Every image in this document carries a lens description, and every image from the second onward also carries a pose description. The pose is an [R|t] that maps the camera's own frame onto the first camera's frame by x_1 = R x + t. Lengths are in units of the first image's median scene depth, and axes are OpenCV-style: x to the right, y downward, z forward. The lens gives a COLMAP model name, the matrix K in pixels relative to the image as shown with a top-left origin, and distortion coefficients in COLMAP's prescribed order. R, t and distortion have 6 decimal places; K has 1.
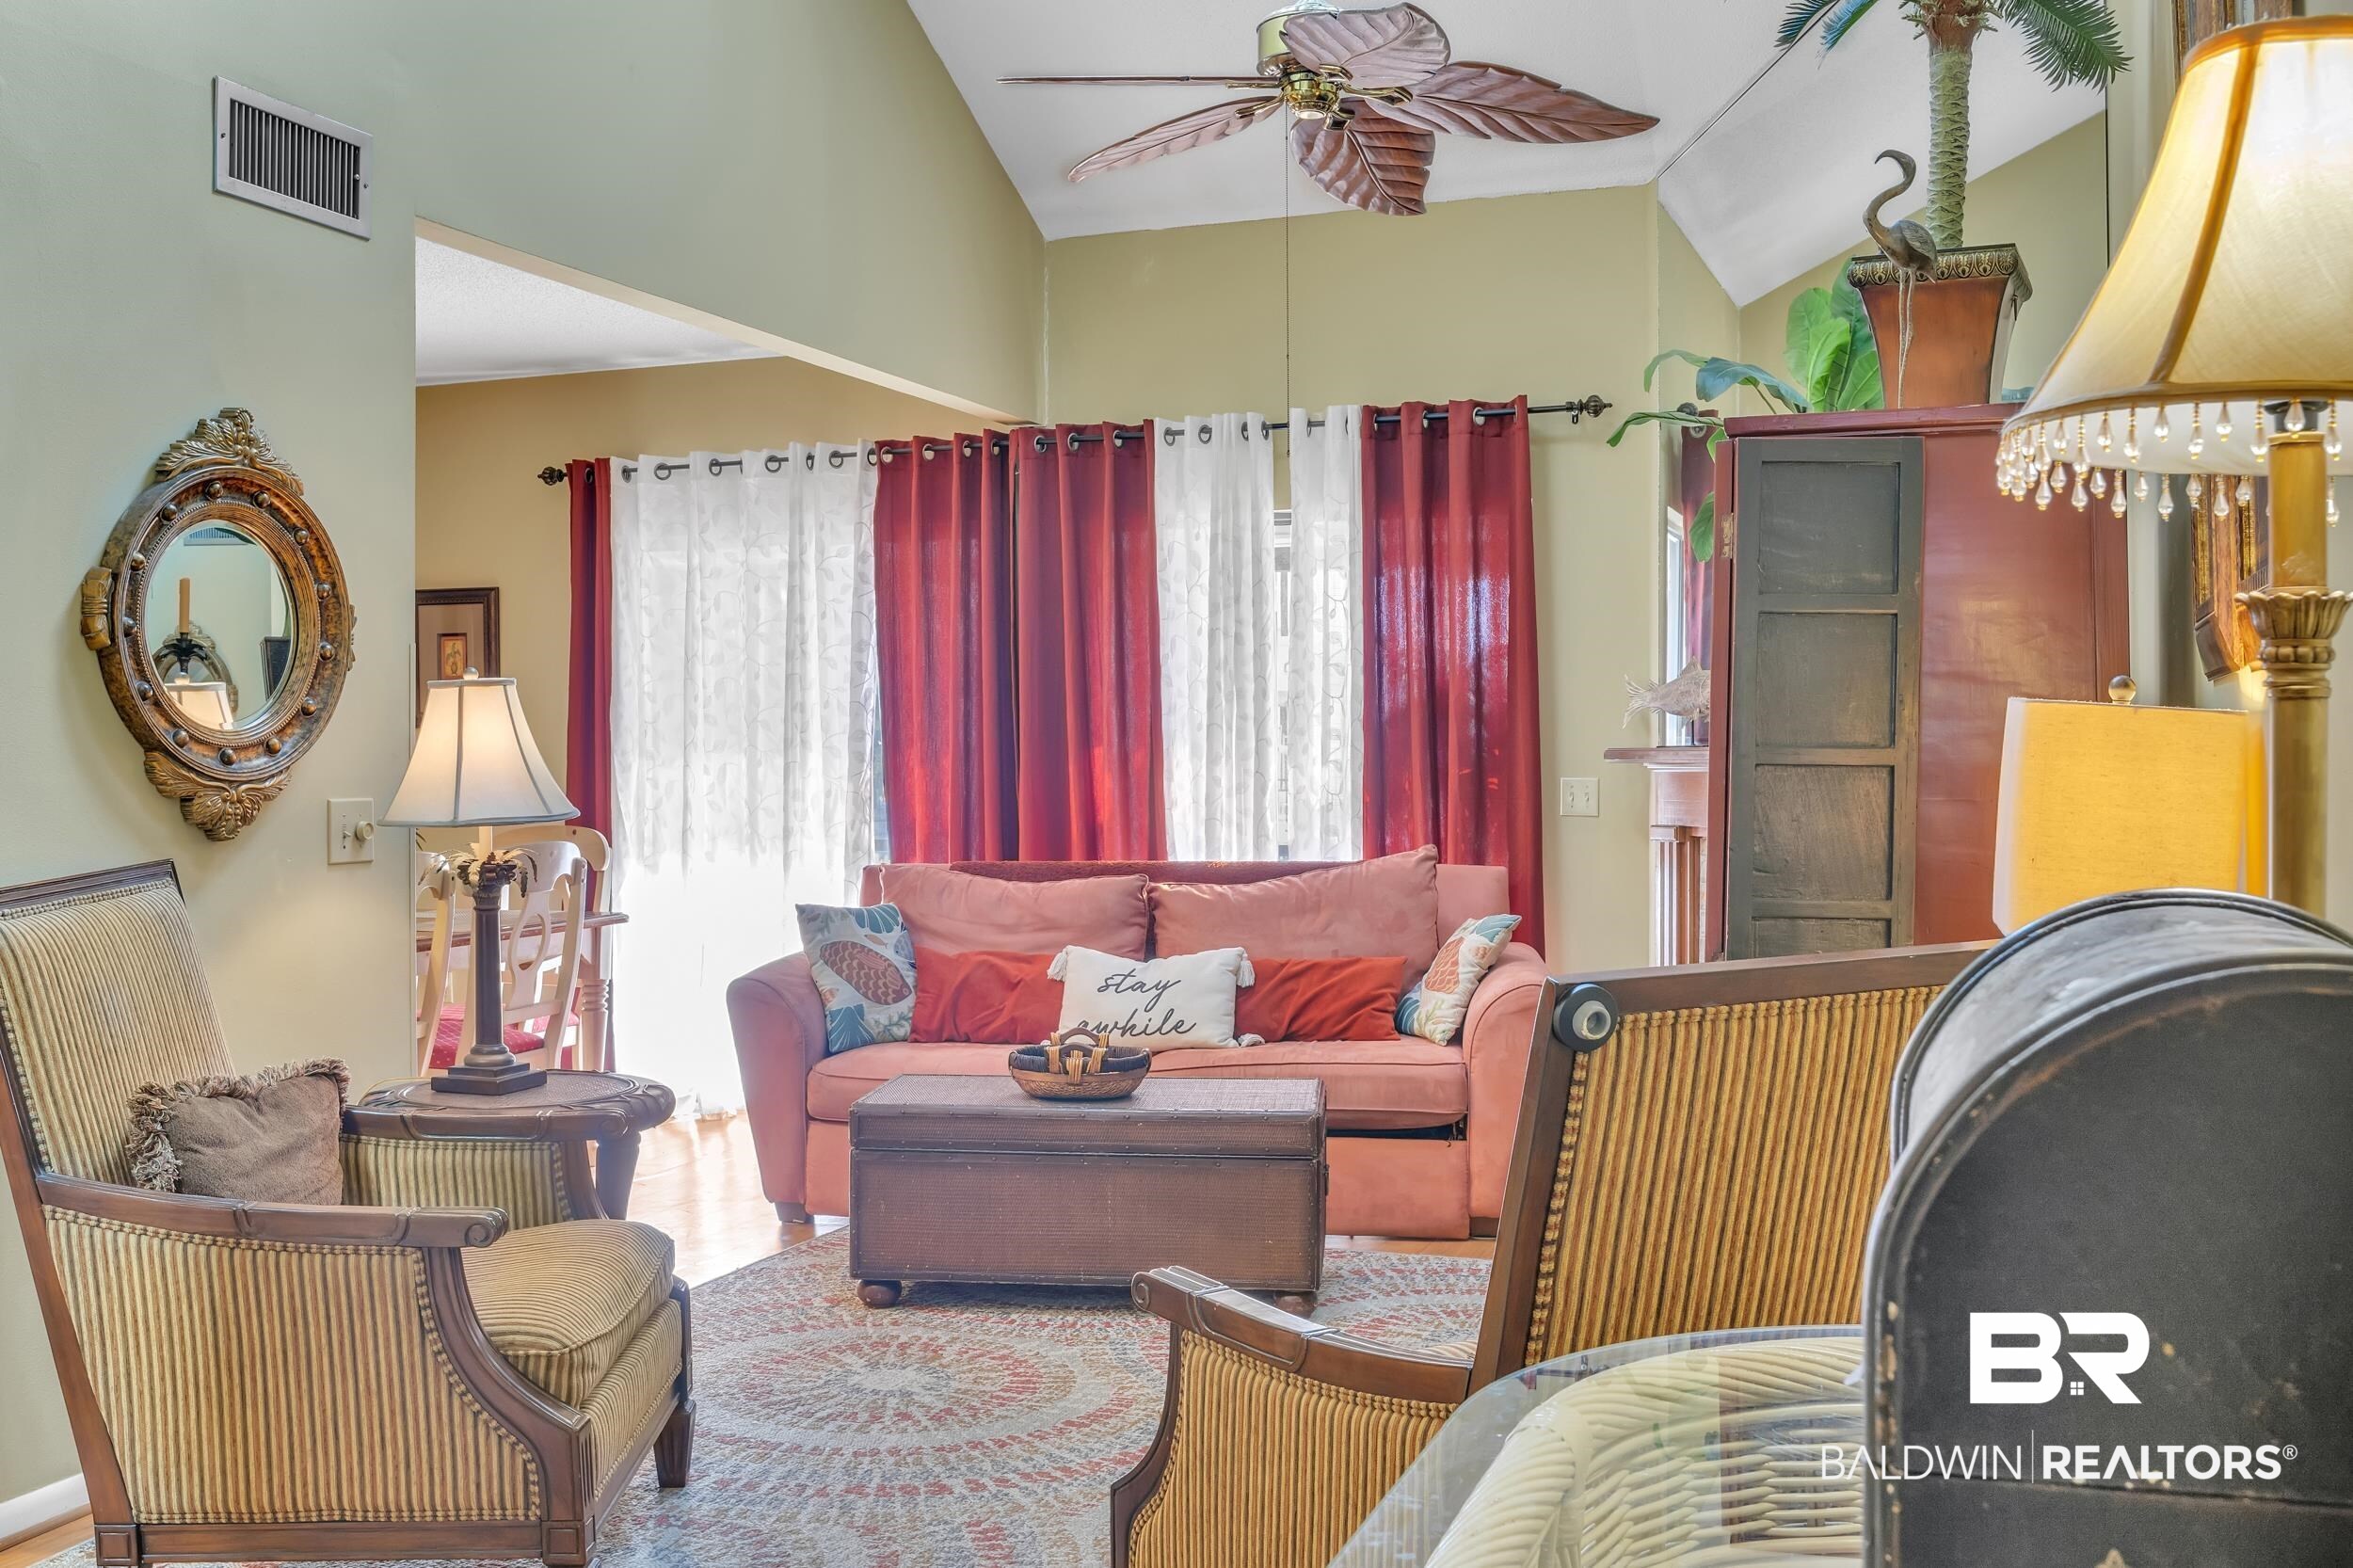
lens RADIAL K [[1996.1, 0, 1176.5], [0, 1996.1, 784.0], [0, 0, 1]] dist [-0.041578, -0.004895]
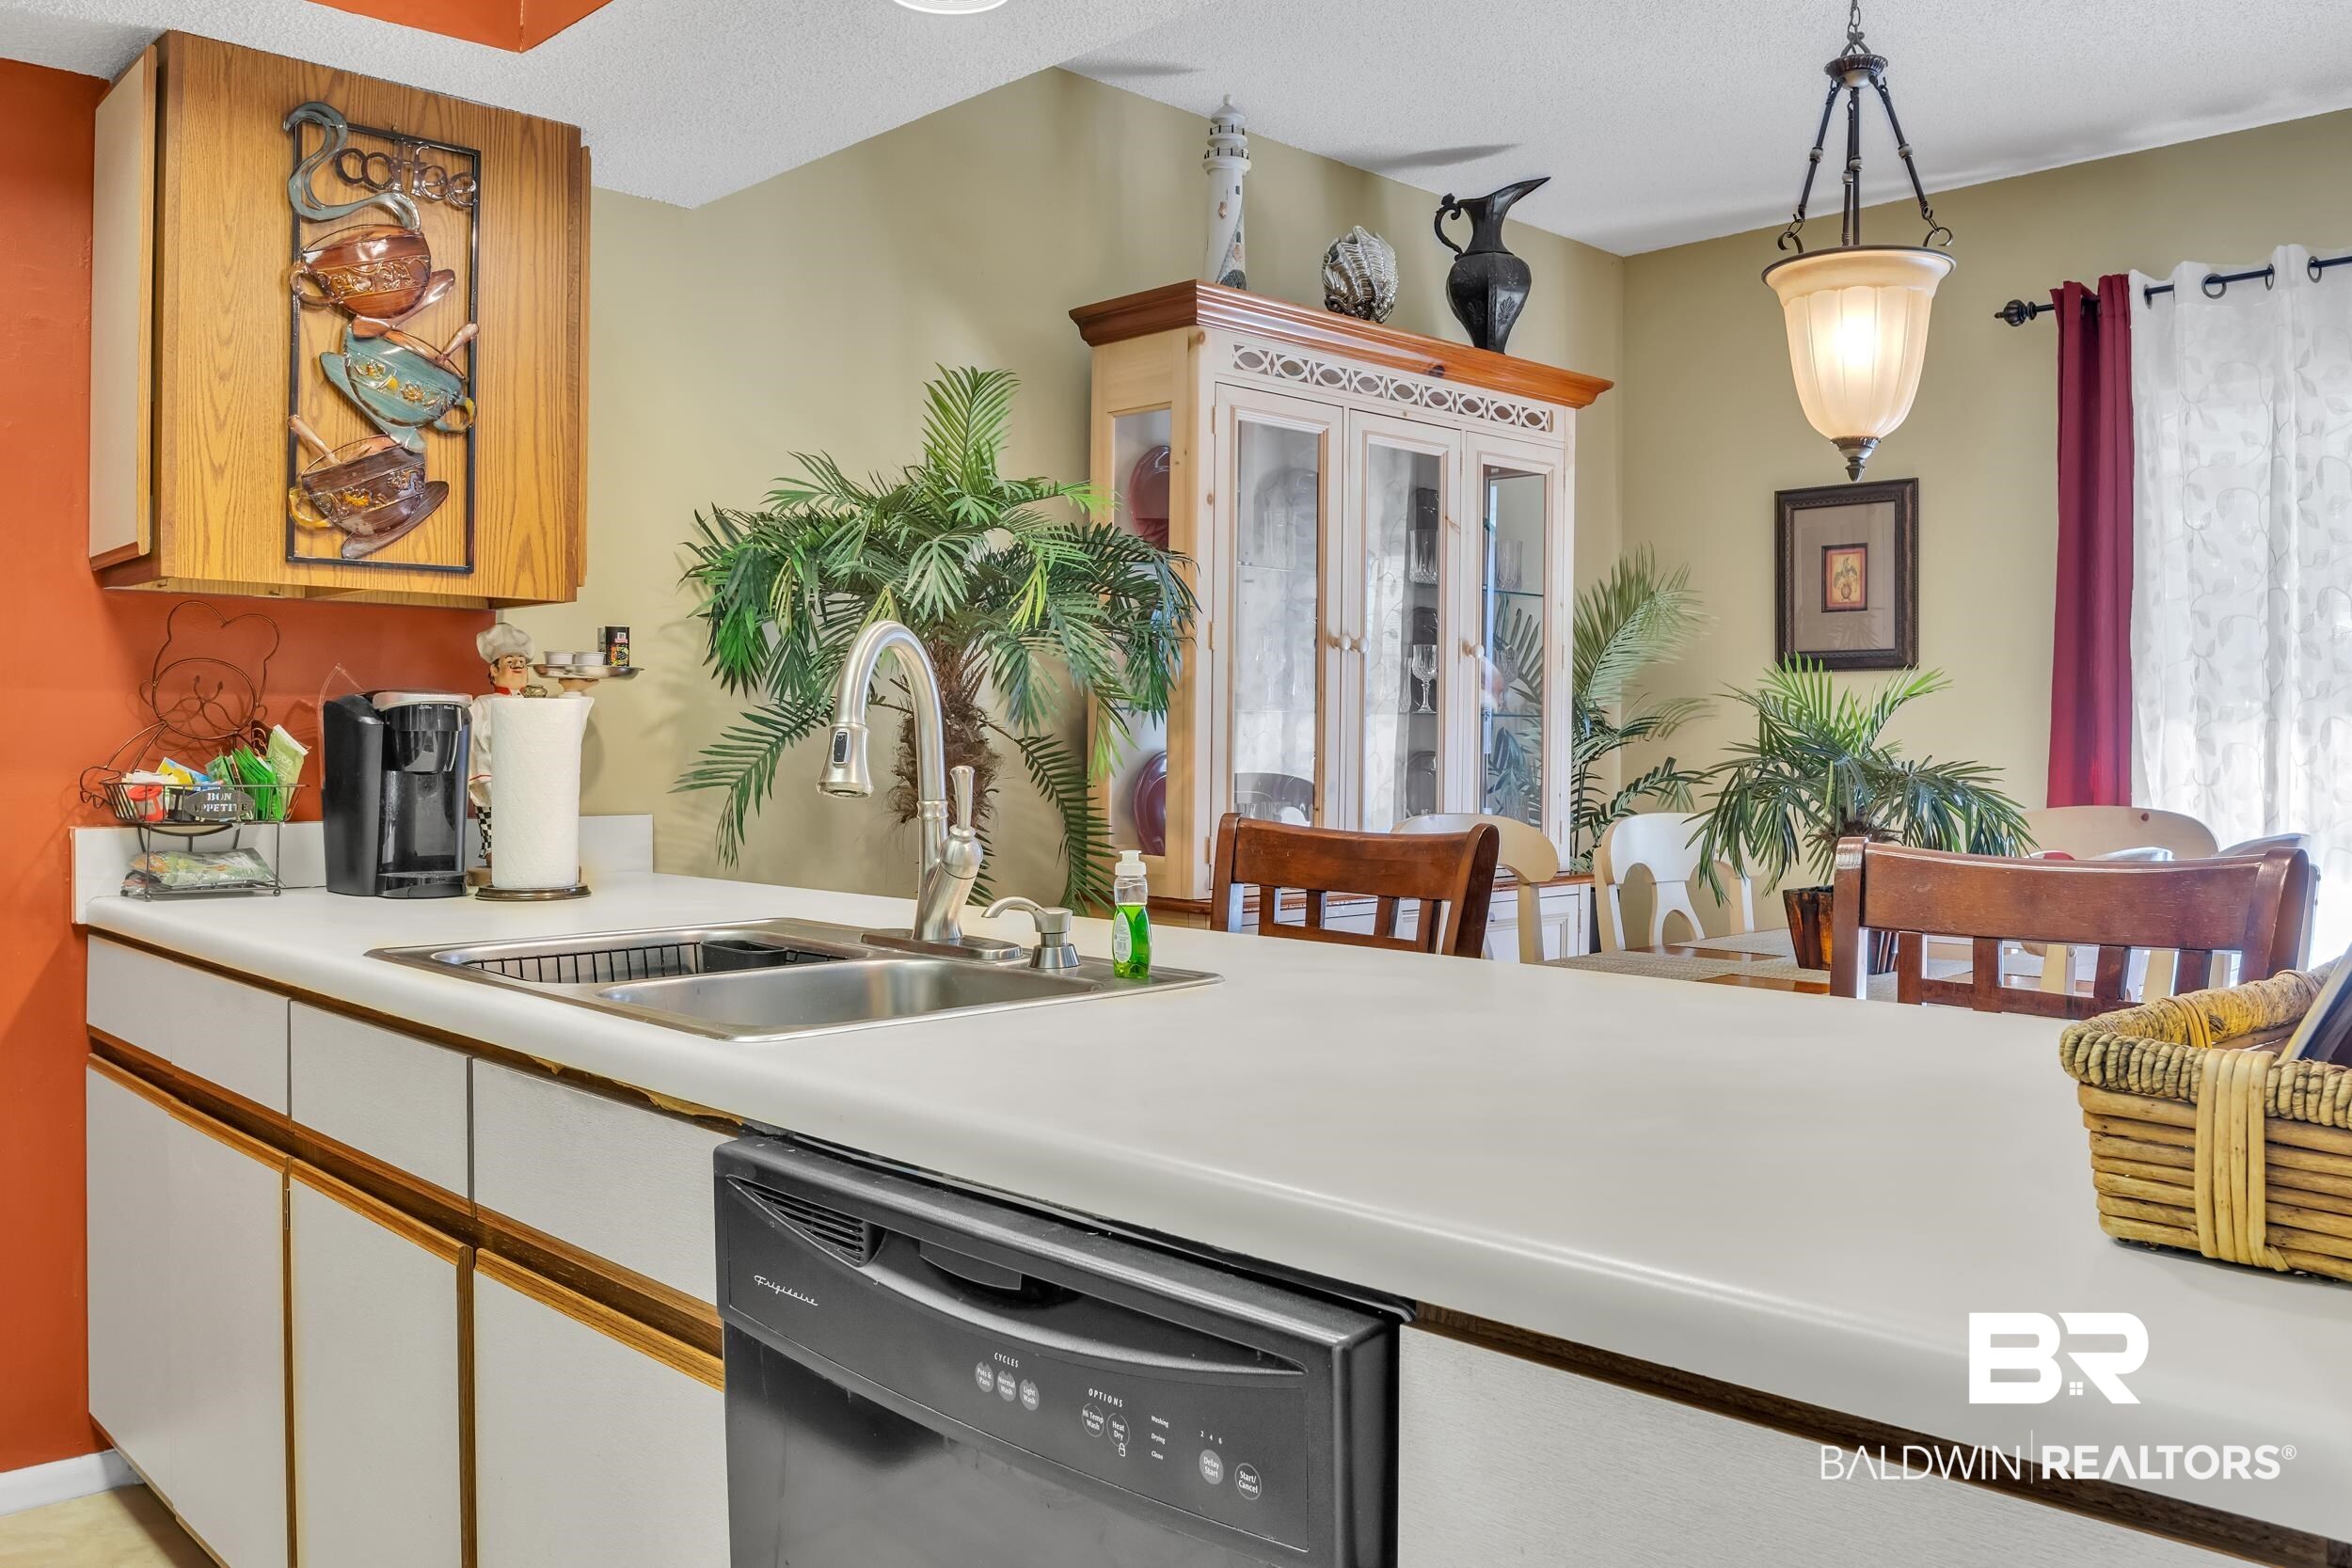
lens RADIAL K [[1853.7, 0, 1179.3], [0, 1853.7, 767.0], [0, 0, 1]] dist [-0.039710, -0.001832]
pose [[0.882624, 0.015575, -0.469822, -0.278909], [-0.016742, 0.999858, 0.001693, 0.011383], [0.469782, 0.006372, 0.882759, 0.292505]]
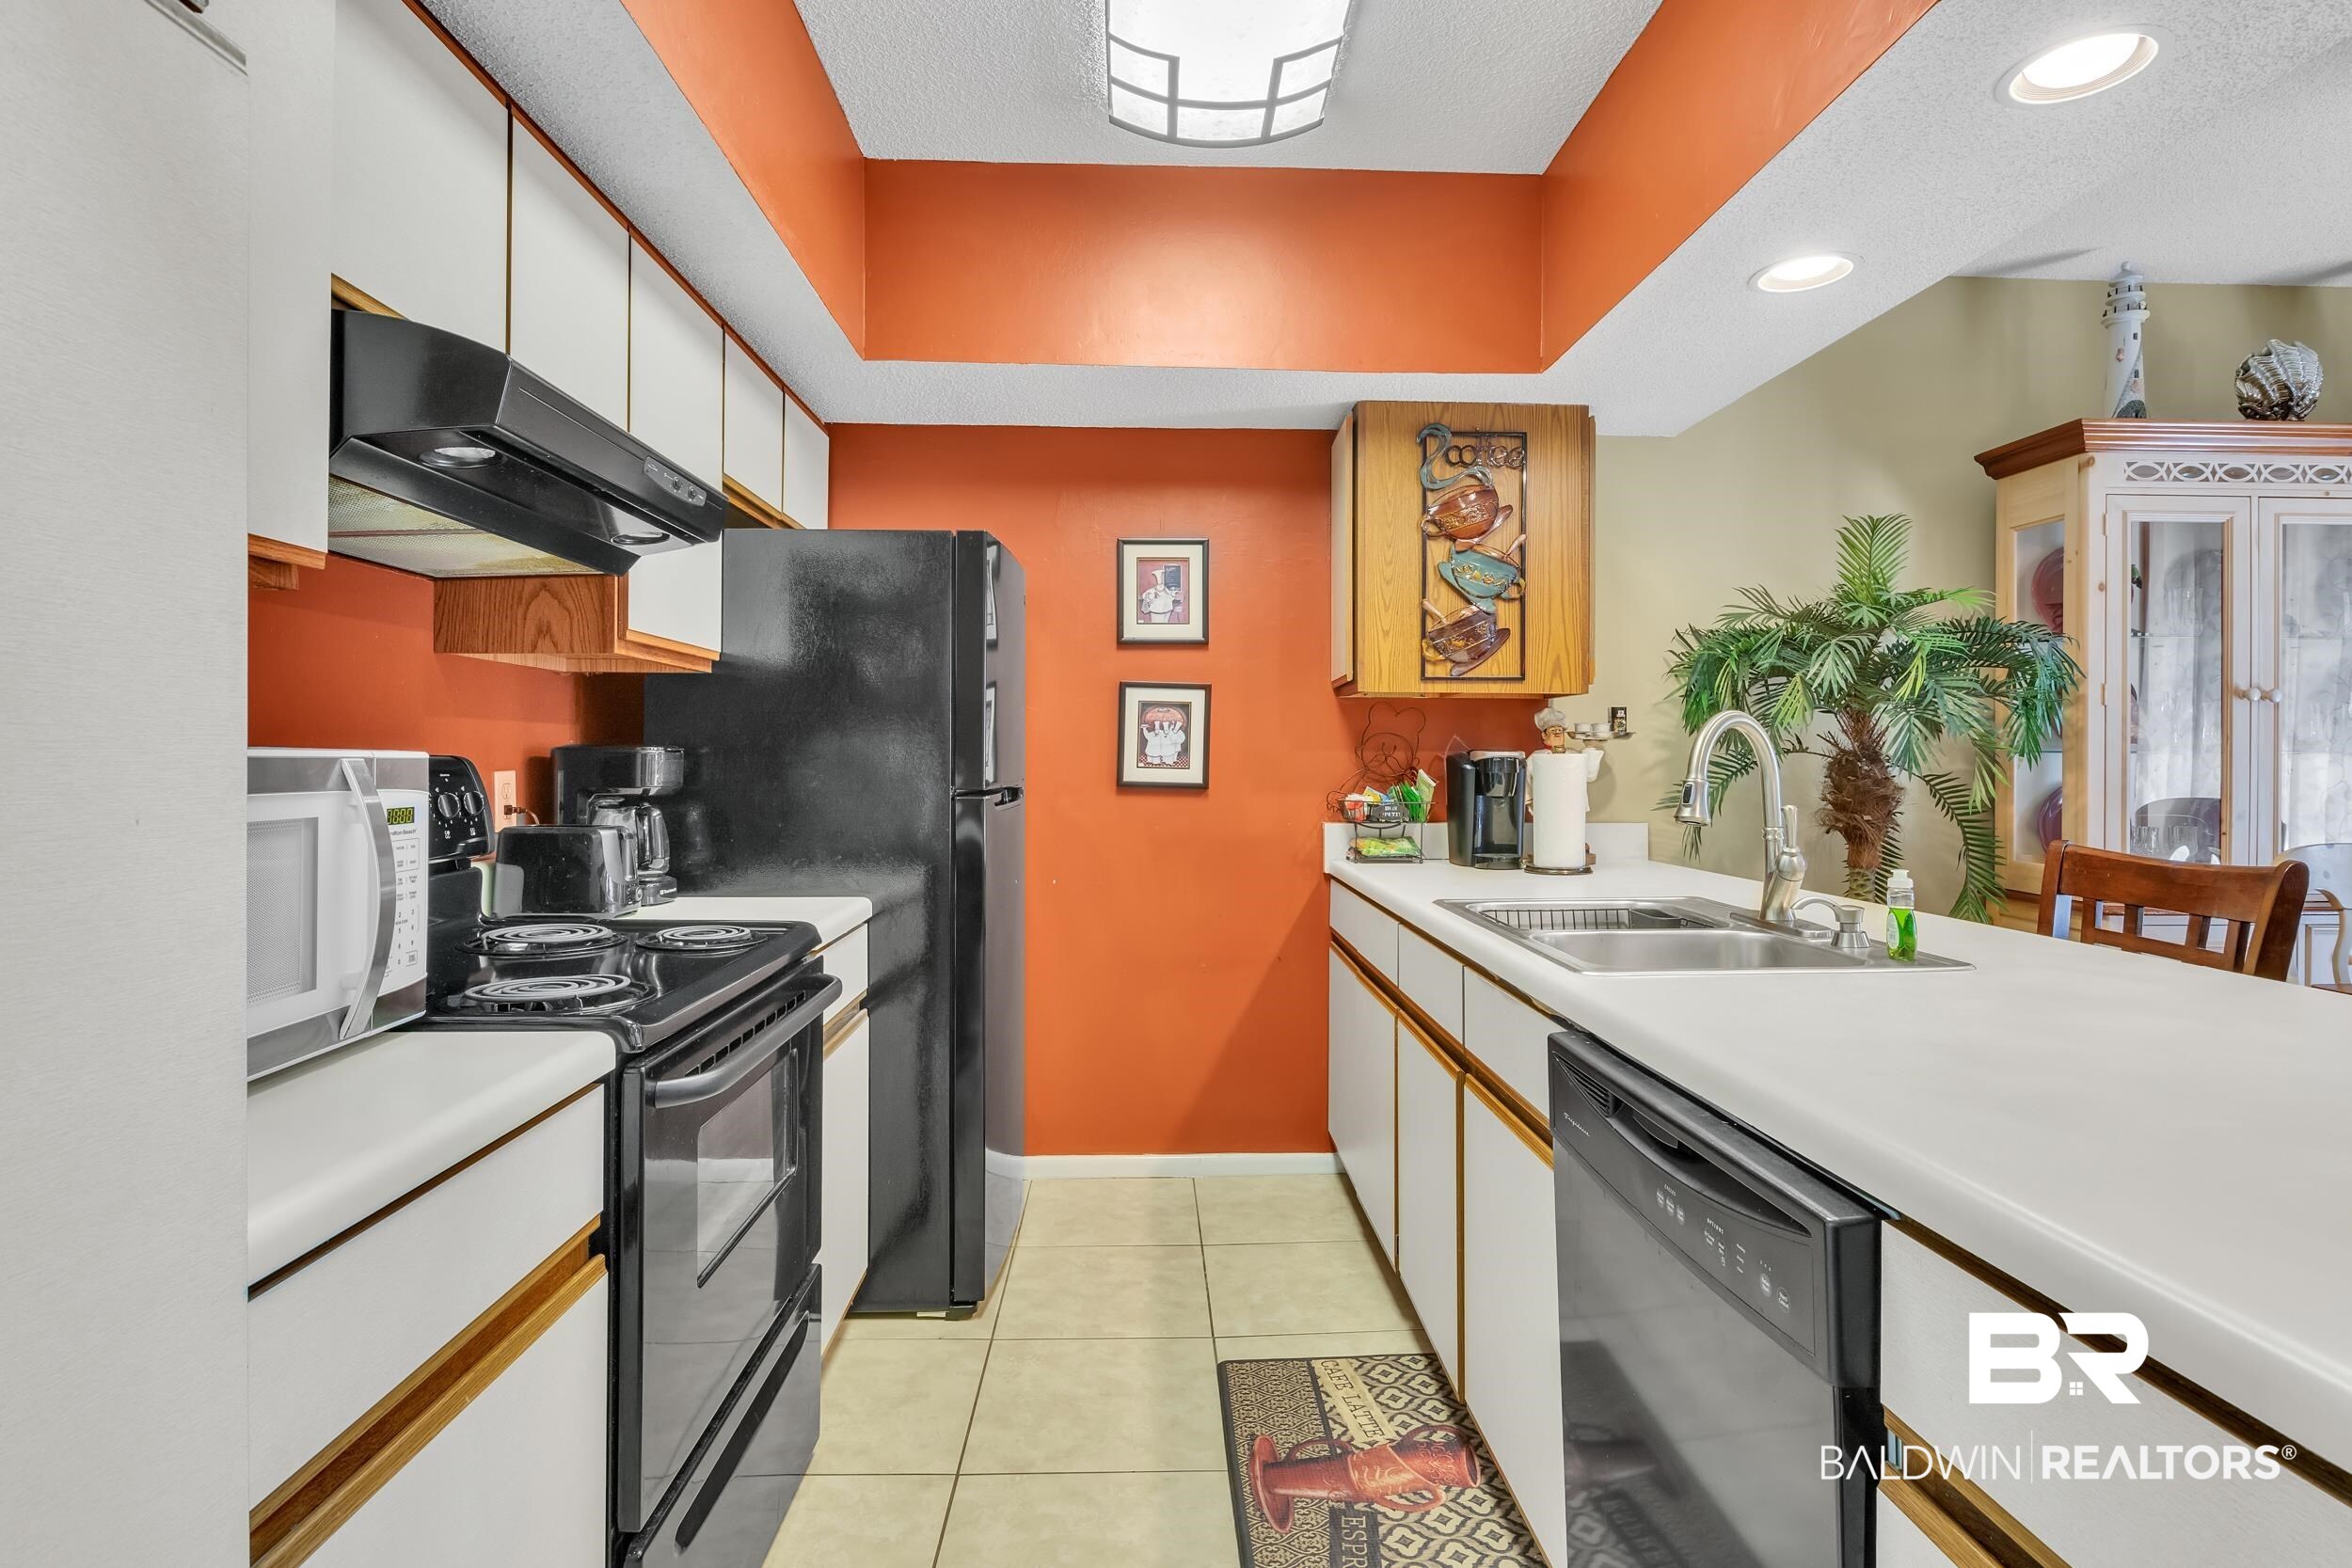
lens RADIAL K [[1169.2, 0, 1174.9], [0, 1169.2, 768.2], [0, 0, 1]] dist [-0.014682, 0.000081]
pose [[0.343468, 0.011503, -0.939094, -0.239026], [-0.017462, 0.999830, 0.005861, 0.004491], [0.939002, 0.014385, 0.343610, 0.304090]]
